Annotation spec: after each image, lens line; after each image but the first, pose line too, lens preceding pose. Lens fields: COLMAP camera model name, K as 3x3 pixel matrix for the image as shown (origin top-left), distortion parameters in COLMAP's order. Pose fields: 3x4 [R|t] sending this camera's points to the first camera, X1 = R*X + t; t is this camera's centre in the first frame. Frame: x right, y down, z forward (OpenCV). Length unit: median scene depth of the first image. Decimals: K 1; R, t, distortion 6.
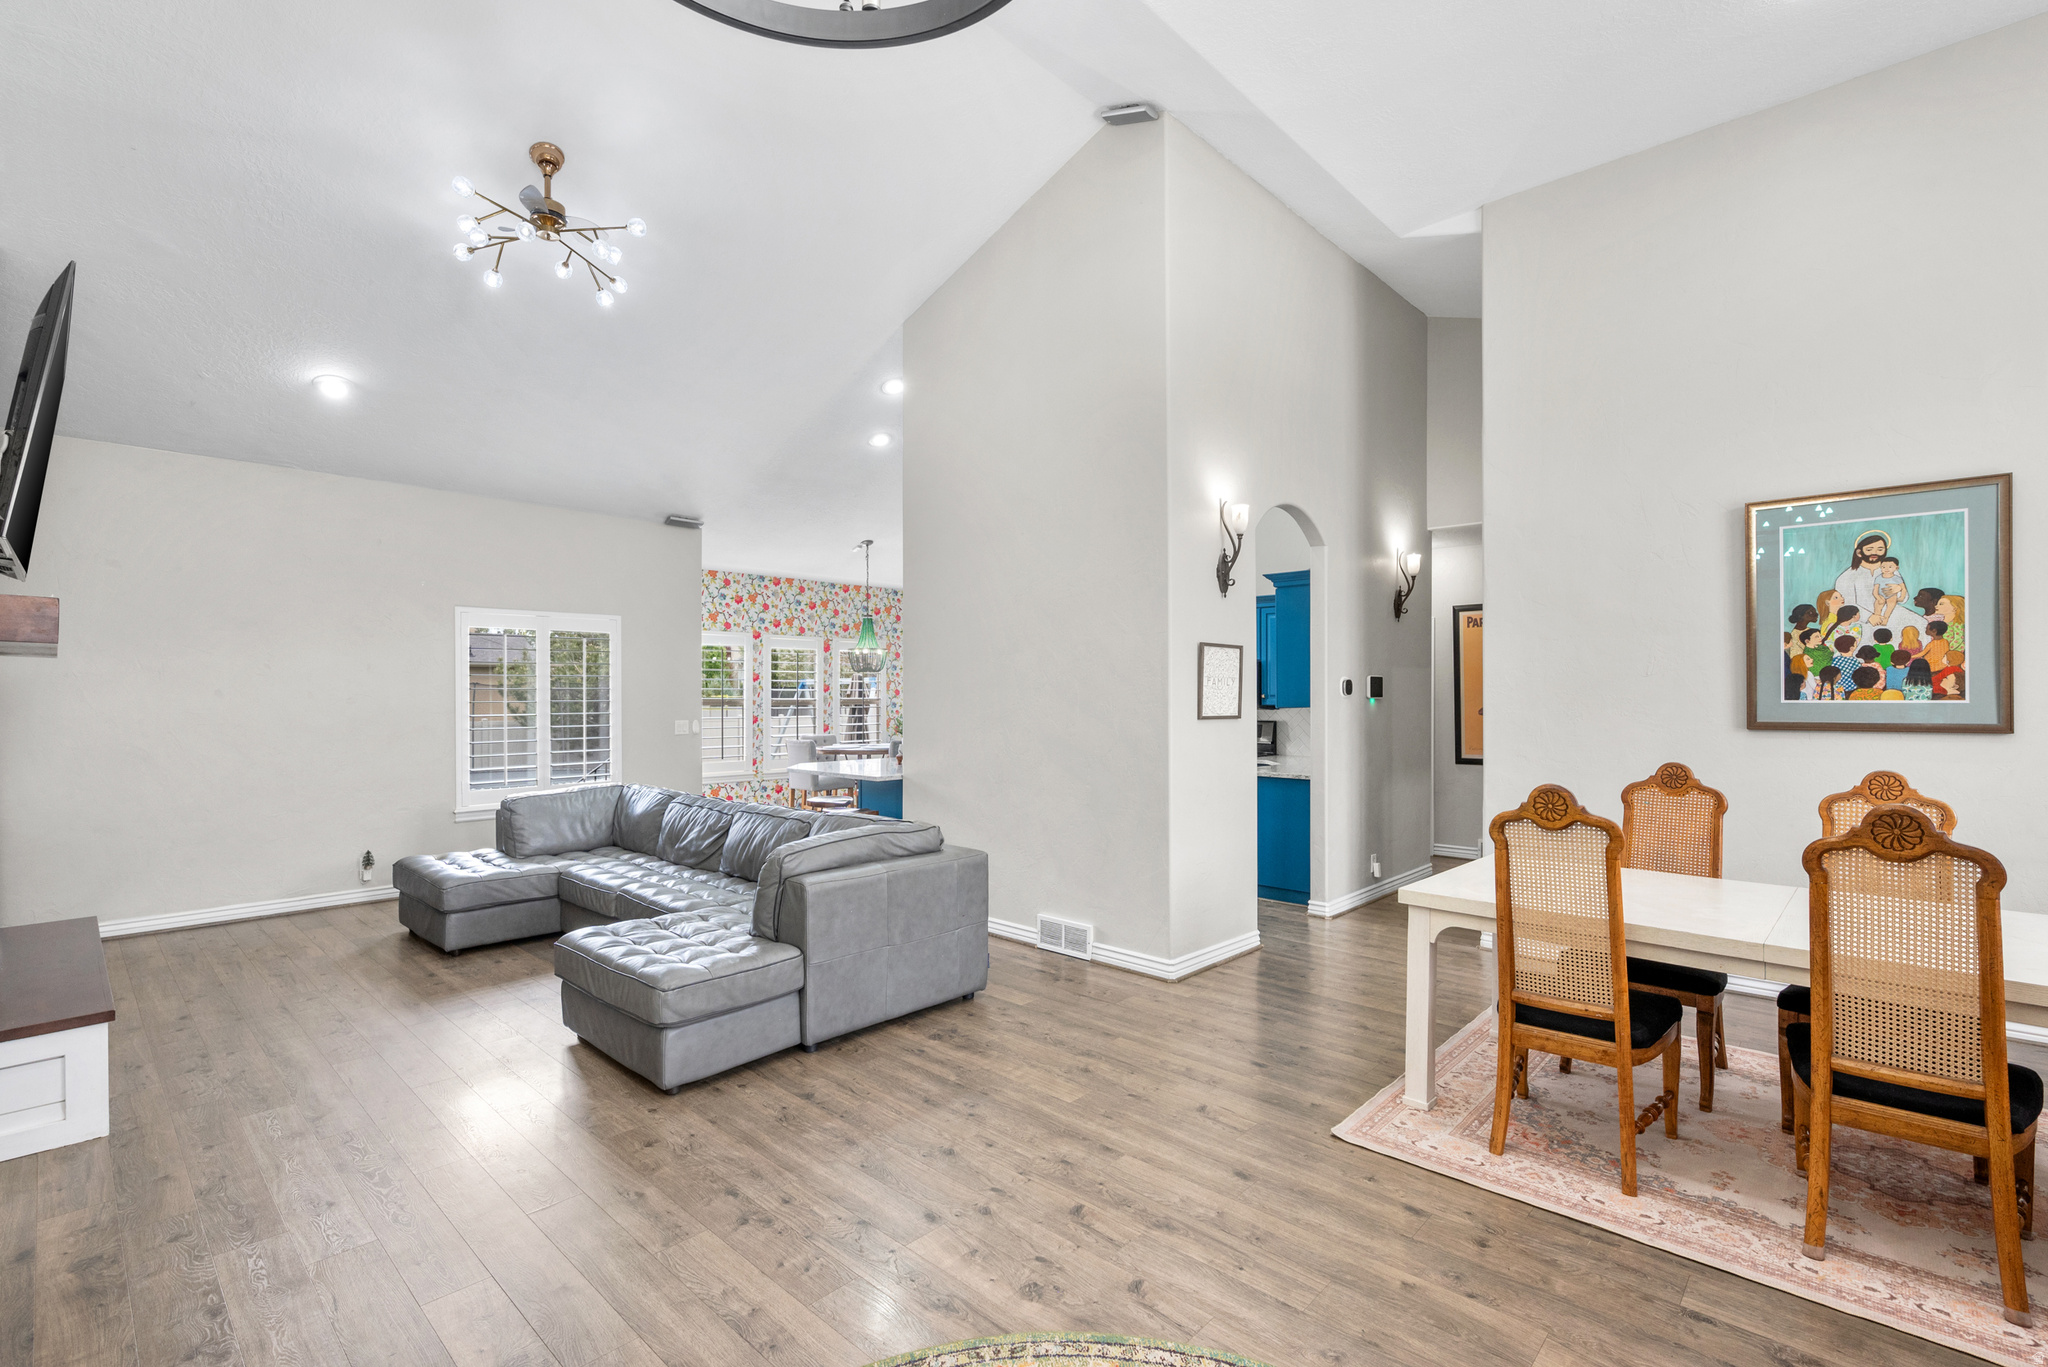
lens RADIAL K [[926.0, 0, 1036.6], [0, 926.0, 689.9], [0, 0, 1]] dist [-0.002056, -0.000302]
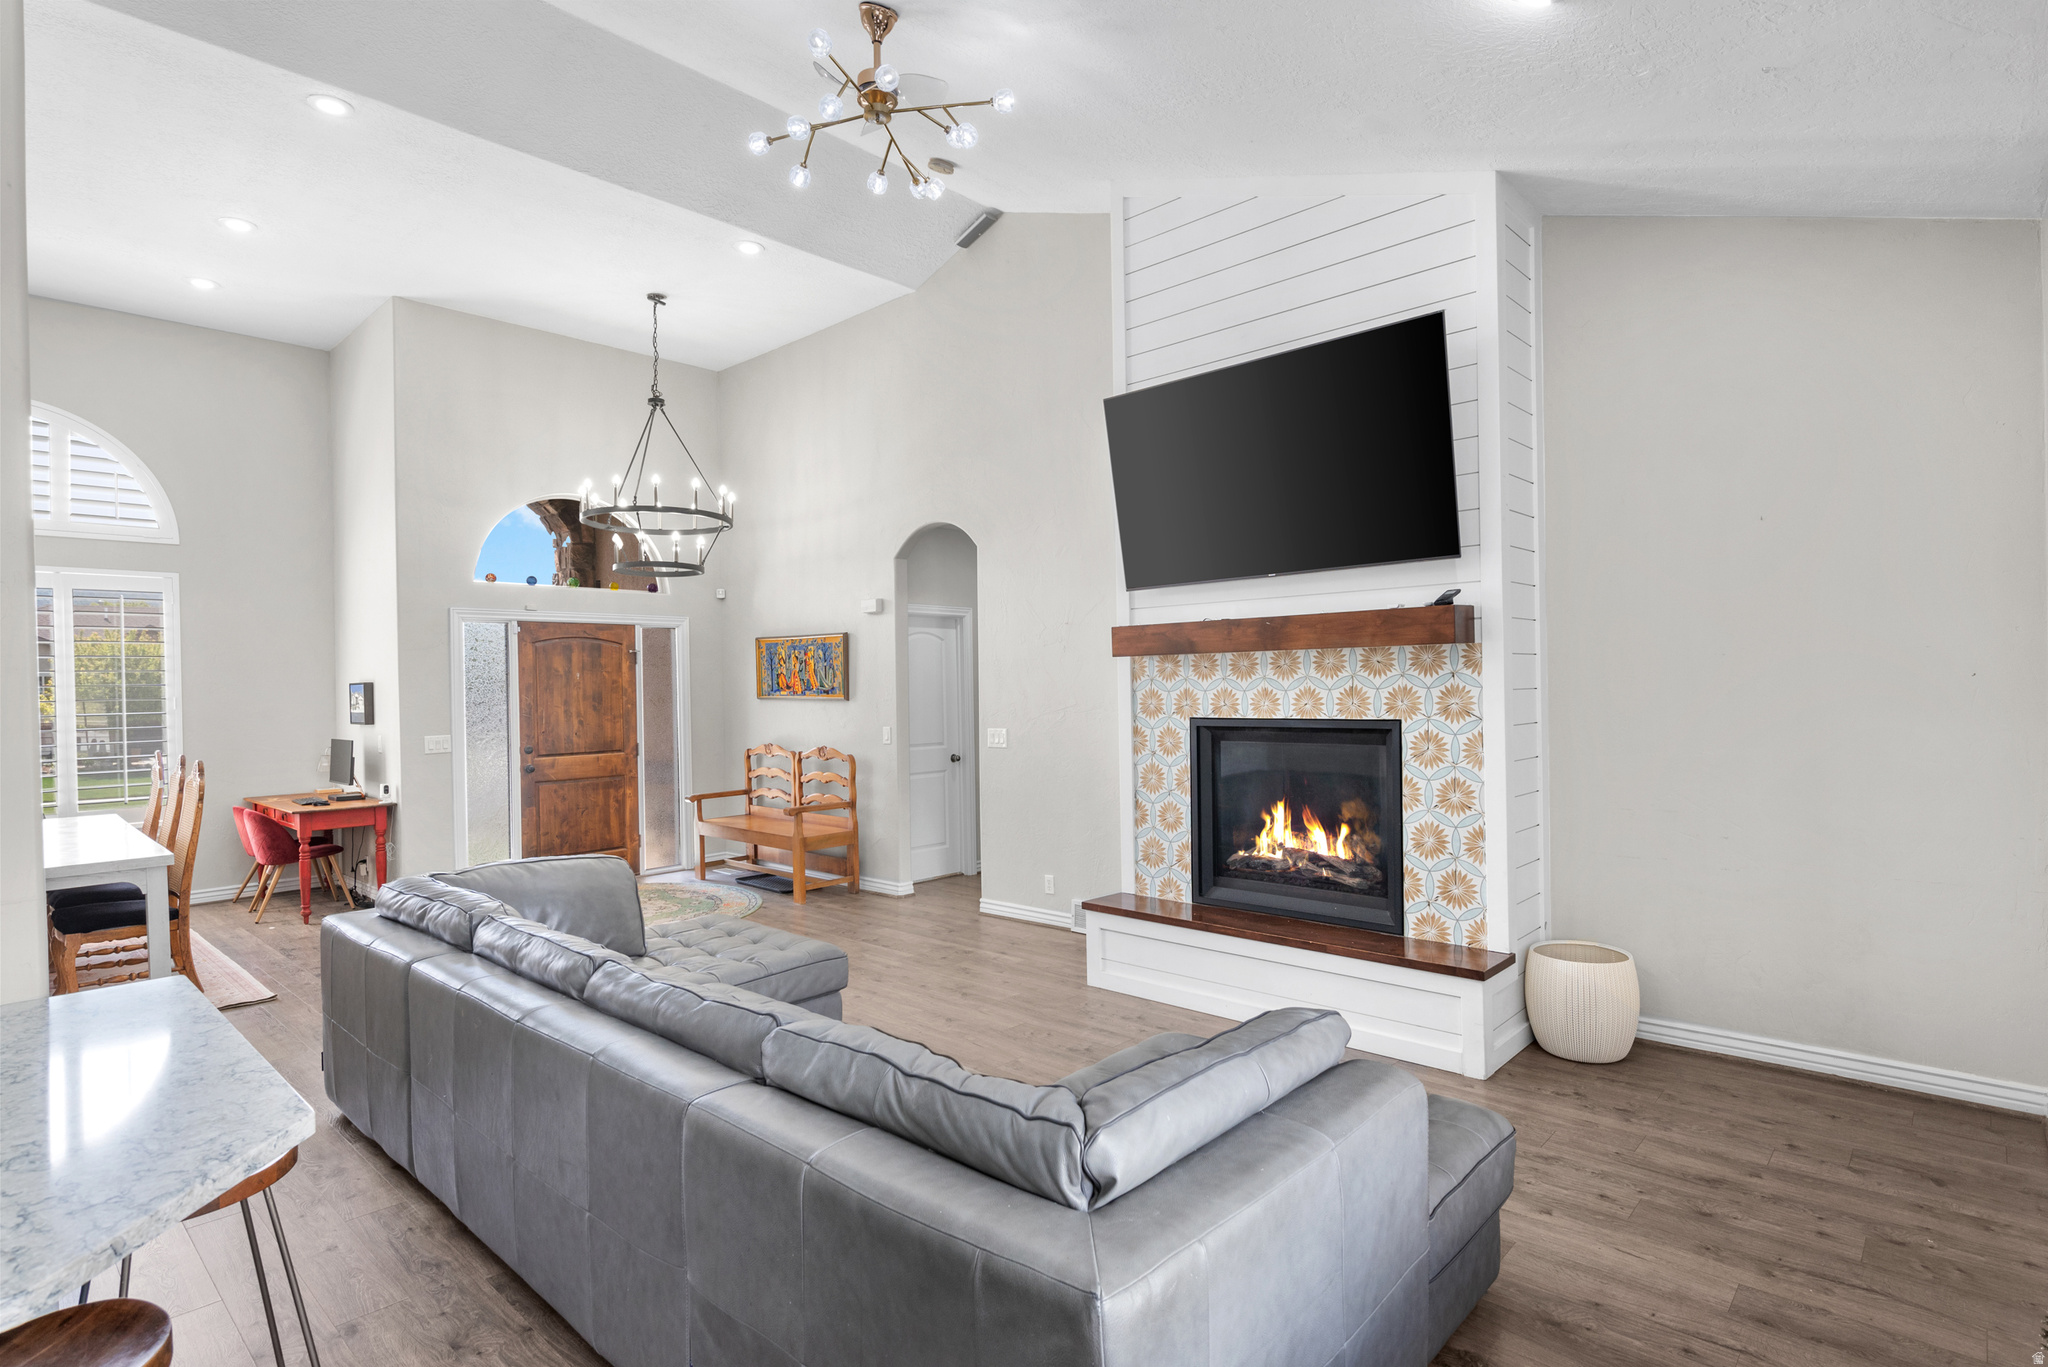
lens RADIAL K [[1034.9, 0, 1031.7], [0, 1034.9, 687.0], [0, 0, 1]] dist [0.000232, -0.000037]
pose [[-0.999792, 0.020370, -0.000734, -0.680039], [0.020372, 0.999787, -0.003359, 0.001705], [0.000666, -0.003373, -0.999994, 1.974475]]
